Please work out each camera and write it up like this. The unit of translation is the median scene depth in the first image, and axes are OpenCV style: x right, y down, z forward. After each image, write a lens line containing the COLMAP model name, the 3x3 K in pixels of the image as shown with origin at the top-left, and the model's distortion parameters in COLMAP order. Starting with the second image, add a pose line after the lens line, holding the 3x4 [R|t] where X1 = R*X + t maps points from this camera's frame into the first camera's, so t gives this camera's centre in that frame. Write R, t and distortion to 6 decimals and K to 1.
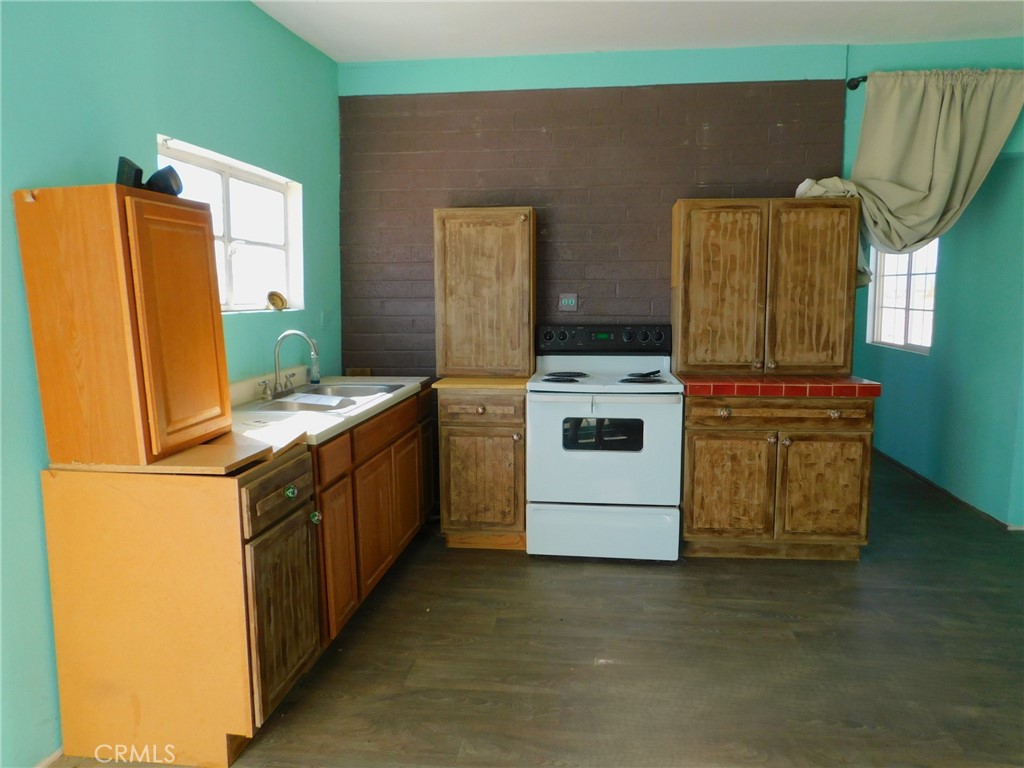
lens RADIAL K [[681.9, 0, 516.1], [0, 681.9, 381.9], [0, 0, 1]] dist [-0.027445, 0.031175]
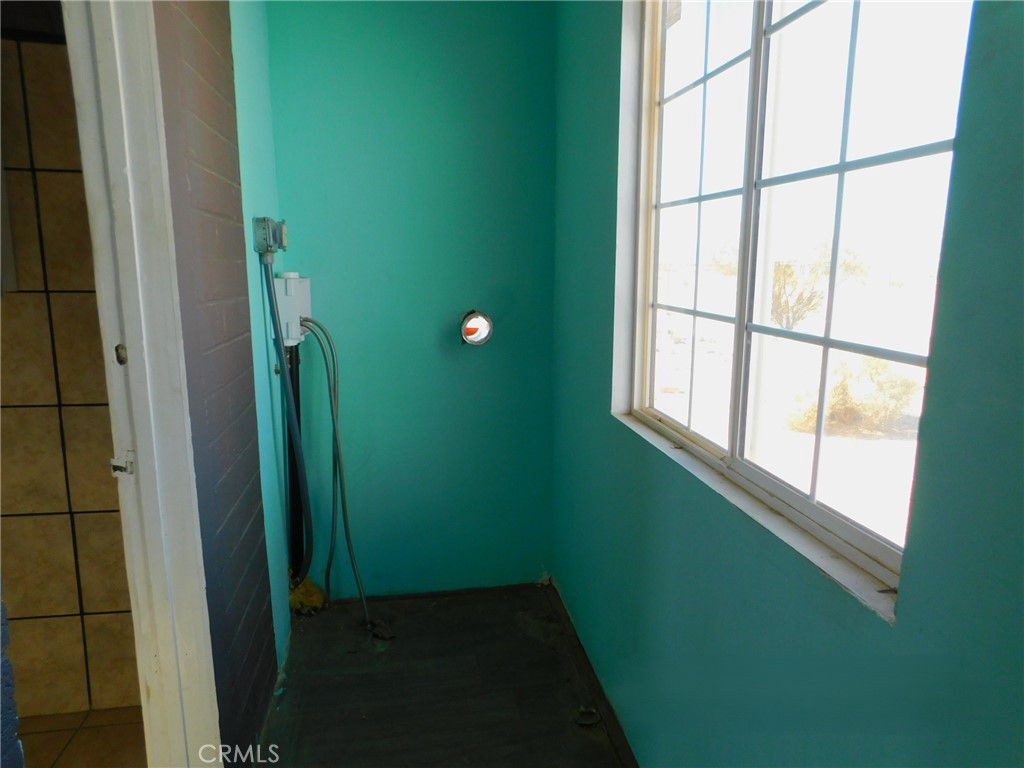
lens RADIAL K [[681.9, 0, 512.9], [0, 681.9, 385.9], [0, 0, 1]] dist [-0.027445, 0.031175]
pose [[0.957365, -0.034166, 0.286852, 0.641409], [0.019014, 0.998281, 0.055443, -0.153592], [-0.288253, -0.047625, 0.956369, 1.192091]]
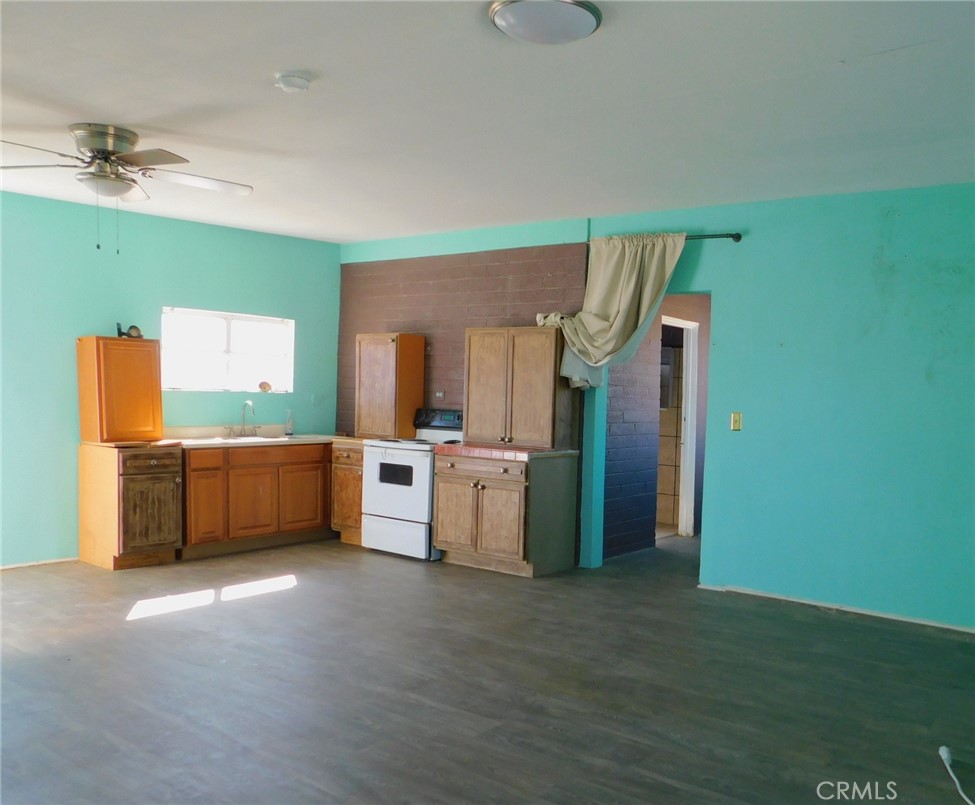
lens RADIAL K [[829.6, 0, 589.1], [0, 829.6, 450.3], [0, 0, 1]] dist [-0.010395, 0.047708]
pose [[0.884654, 0.067526, -0.461333, 1.405622], [-0.096876, 0.994484, -0.040205, 0.054208], [0.456074, 0.080260, 0.886316, -0.521579]]
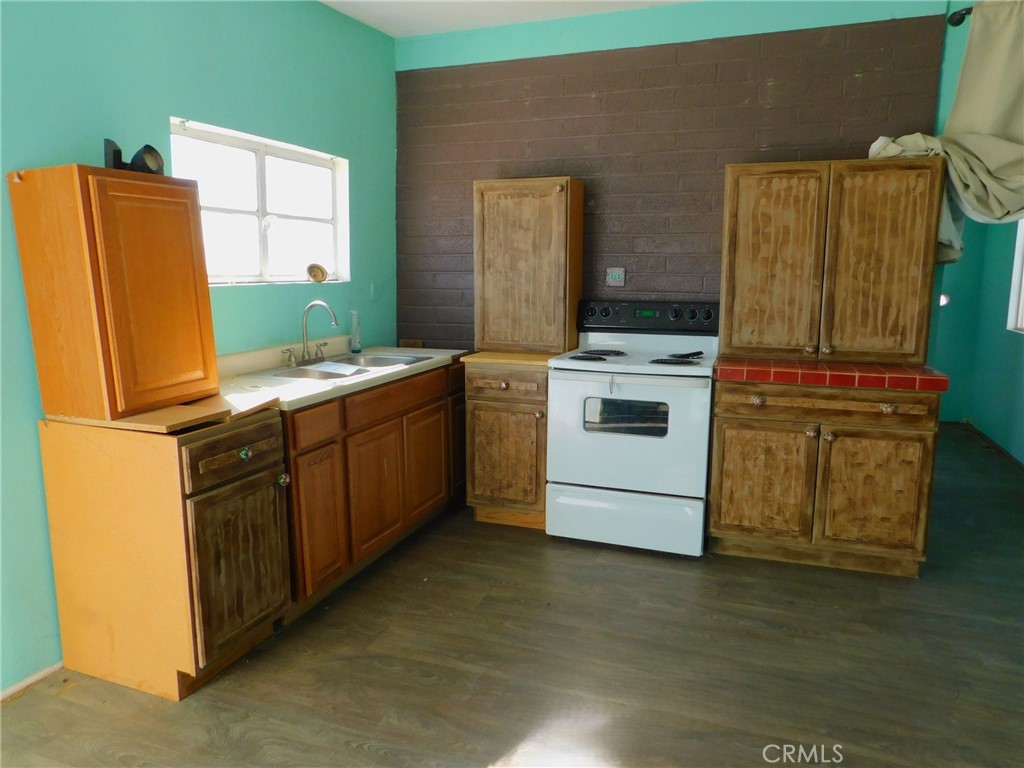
lens RADIAL K [[681.9, 0, 515.7], [0, 681.9, 380.1], [0, 0, 1]] dist [-0.027445, 0.031175]
pose [[0.973125, 0.043814, -0.226072, 0.188579], [-0.036037, 0.998612, 0.038414, -0.005164], [0.227441, -0.029235, 0.973353, 0.042767]]
